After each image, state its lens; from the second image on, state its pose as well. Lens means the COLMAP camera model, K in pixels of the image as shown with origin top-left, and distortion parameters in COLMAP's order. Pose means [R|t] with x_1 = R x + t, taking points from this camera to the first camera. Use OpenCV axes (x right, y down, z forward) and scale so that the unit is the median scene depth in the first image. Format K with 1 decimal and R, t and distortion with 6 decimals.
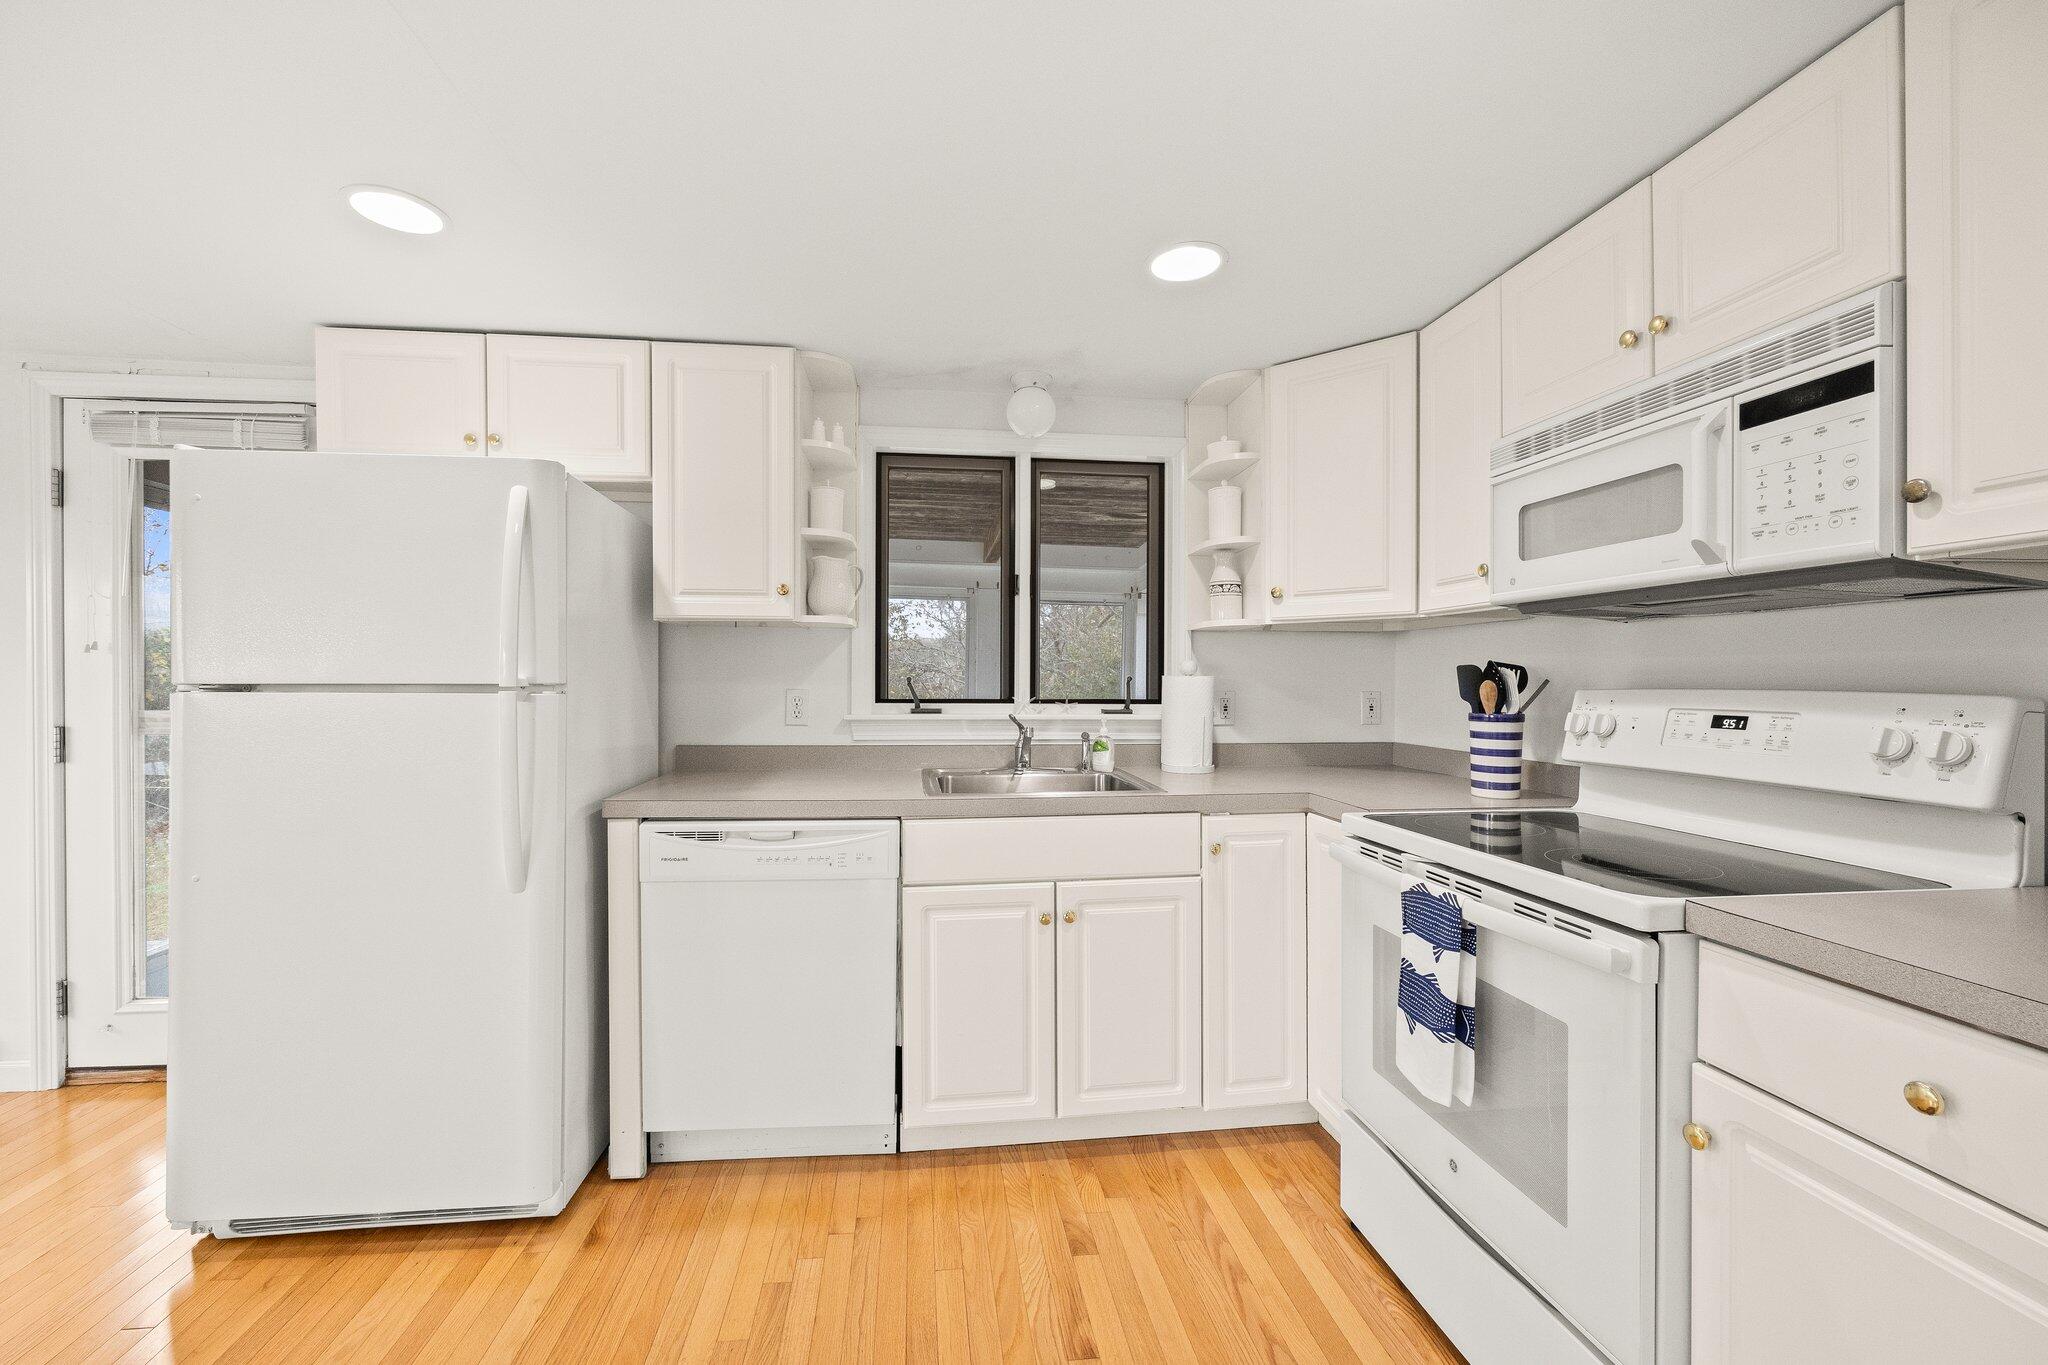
lens RADIAL K [[824.8, 0, 1000.3], [0, 824.8, 688.6], [0, 0, 1]] dist [-0.005785, 0.001069]
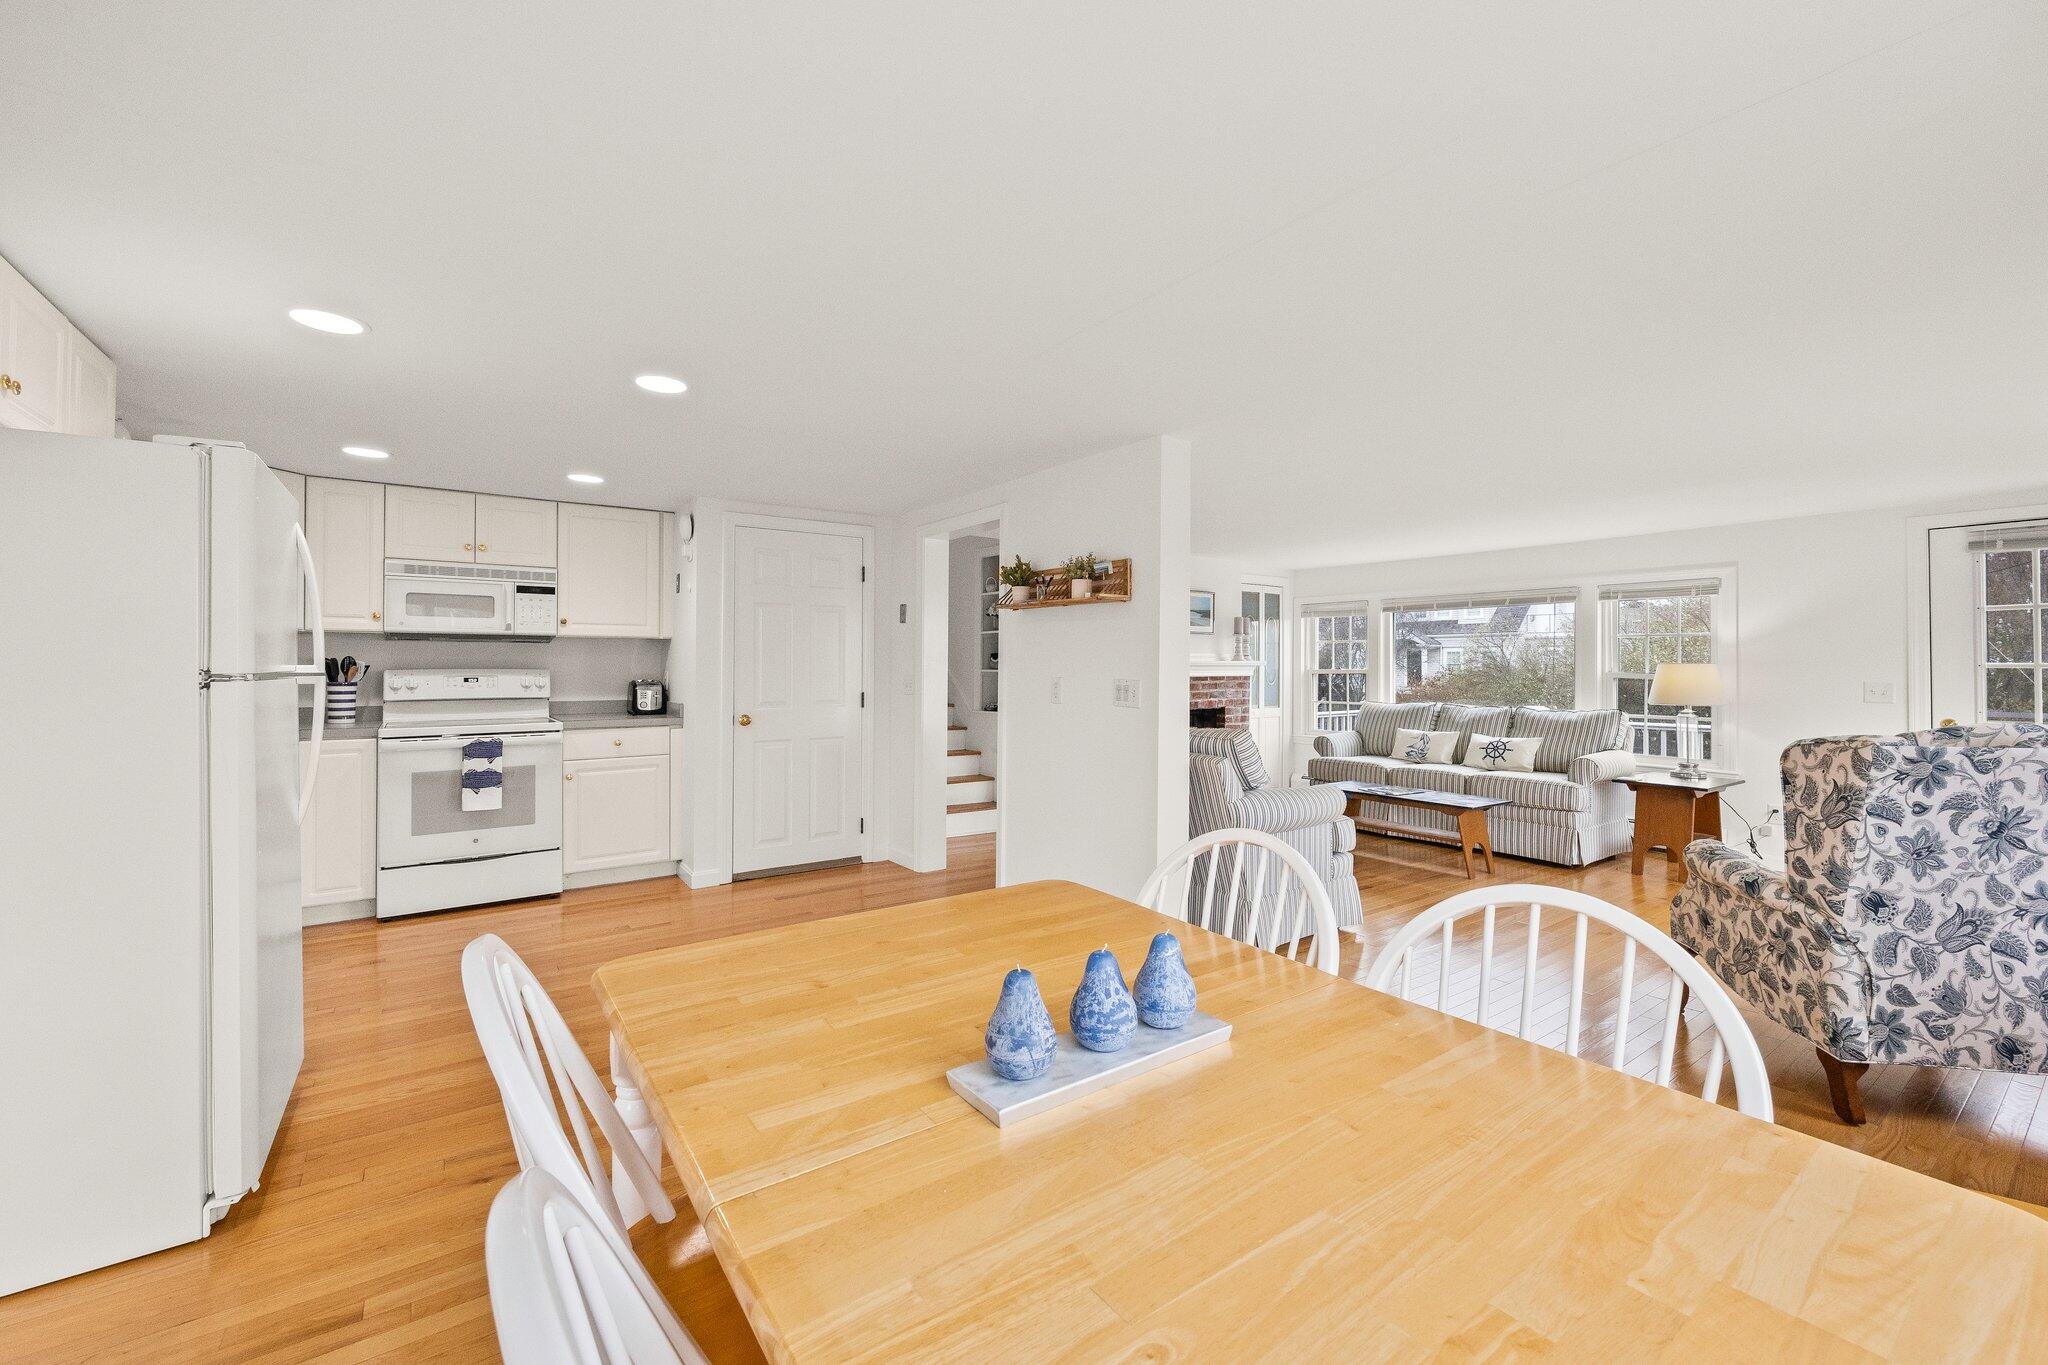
lens RADIAL K [[824.8, 0, 1041.0], [0, 824.8, 661.9], [0, 0, 1]] dist [-0.005785, 0.001069]
pose [[-0.502361, 0.001990, 0.864656, -2.078773], [0.005416, 0.999985, 0.000845, -0.012405], [-0.864641, 0.005108, -0.502364, 0.548892]]
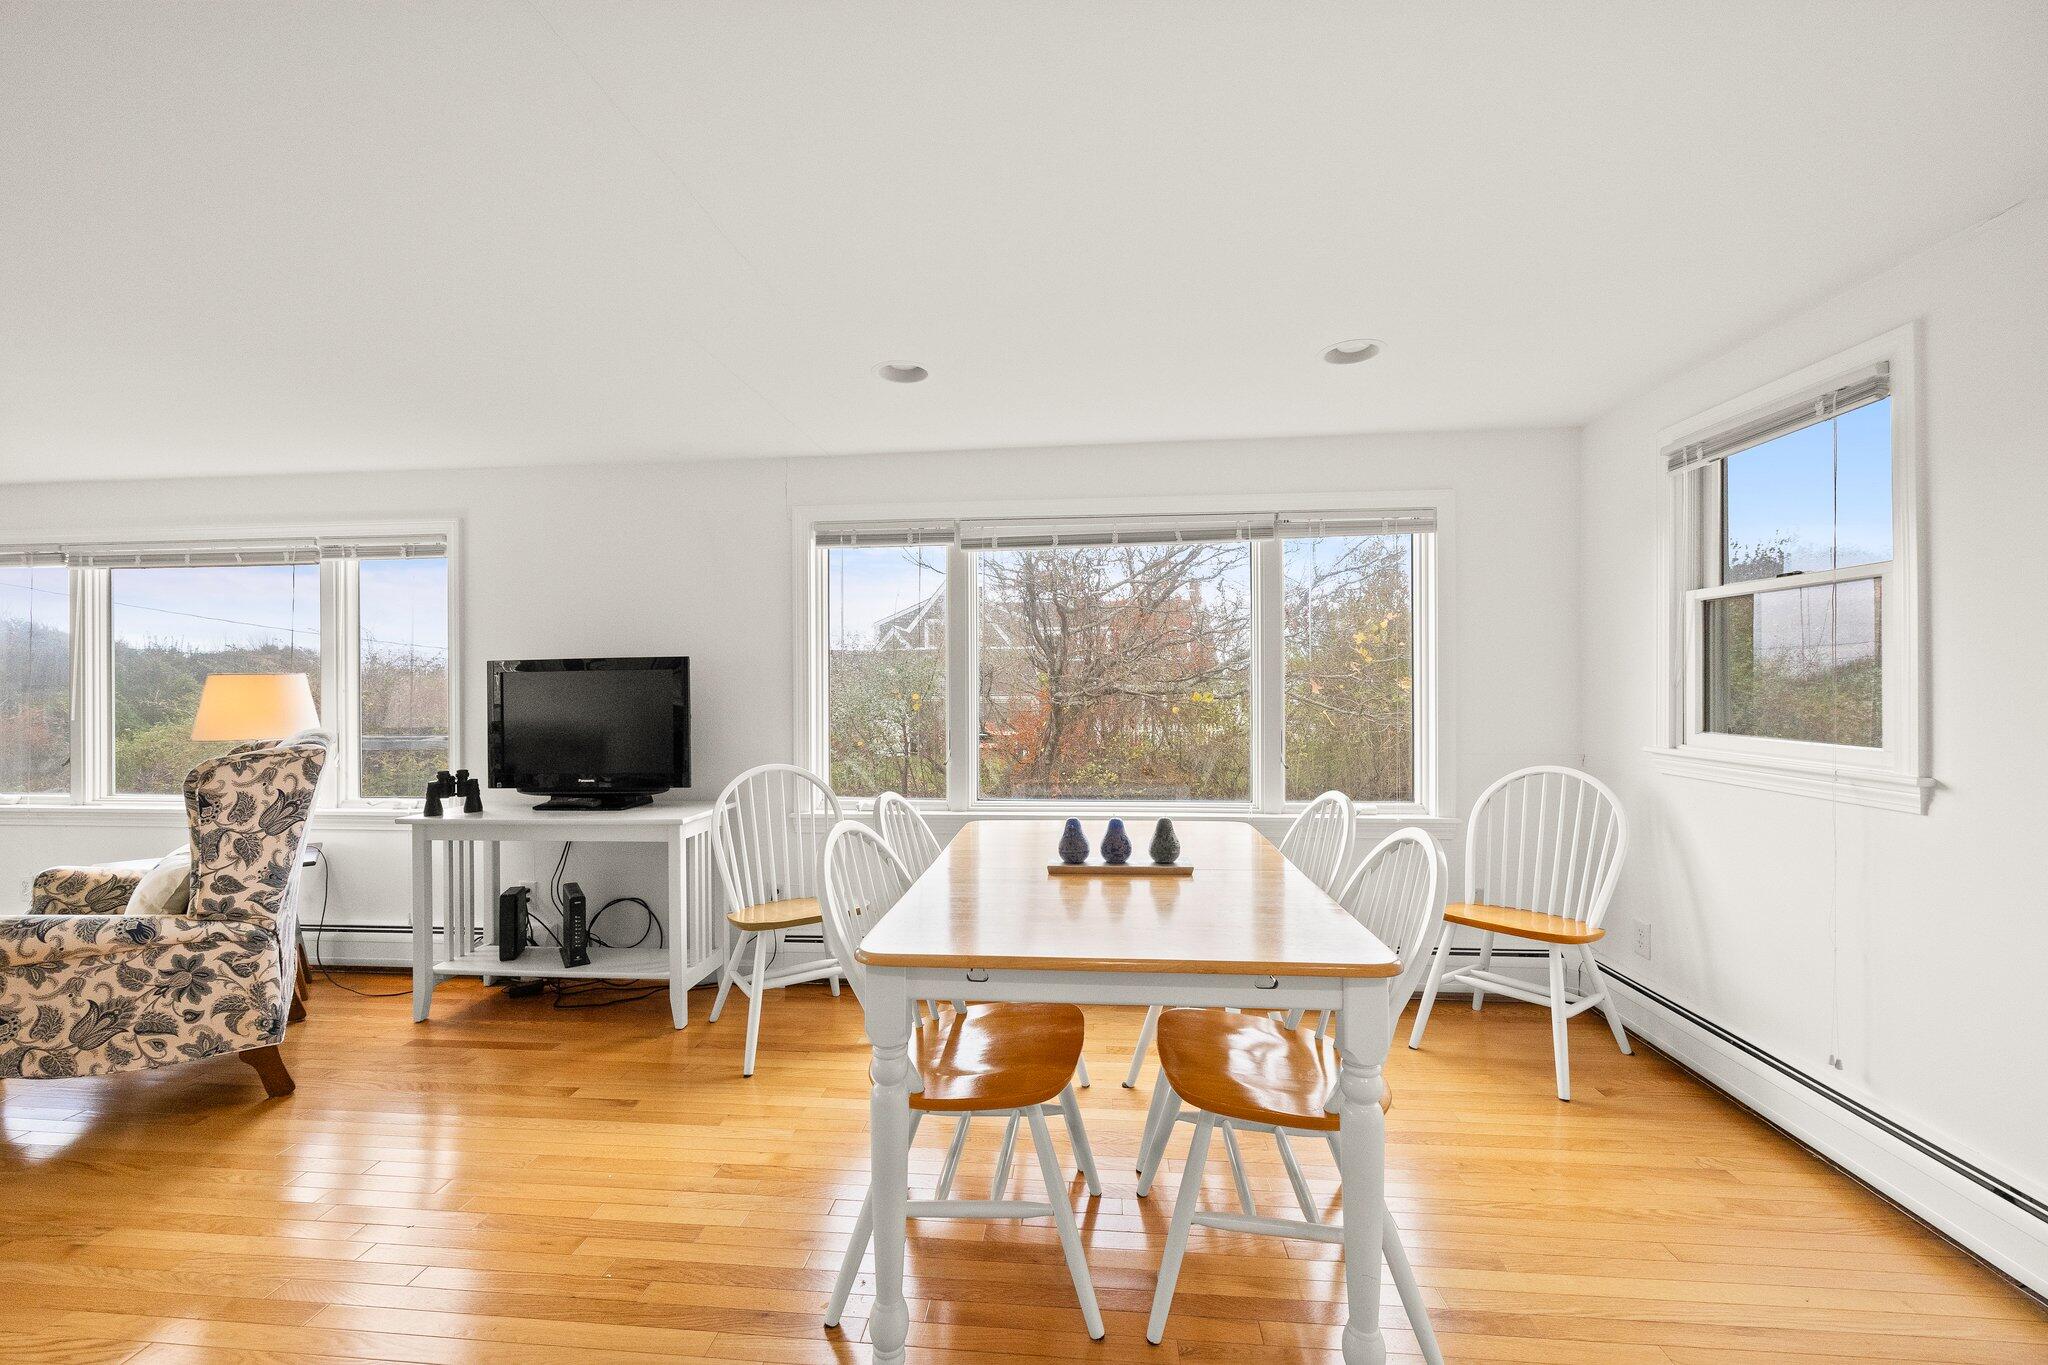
lens RADIAL K [[824.8, 0, 1028.5], [0, 824.8, 679.3], [0, 0, 1]] dist [-0.005785, 0.001069]
pose [[-0.197684, -0.003756, -0.980259, -0.631960], [-0.004227, 0.999987, -0.002979, -0.010489], [0.980257, 0.003554, -0.197698, 0.387886]]
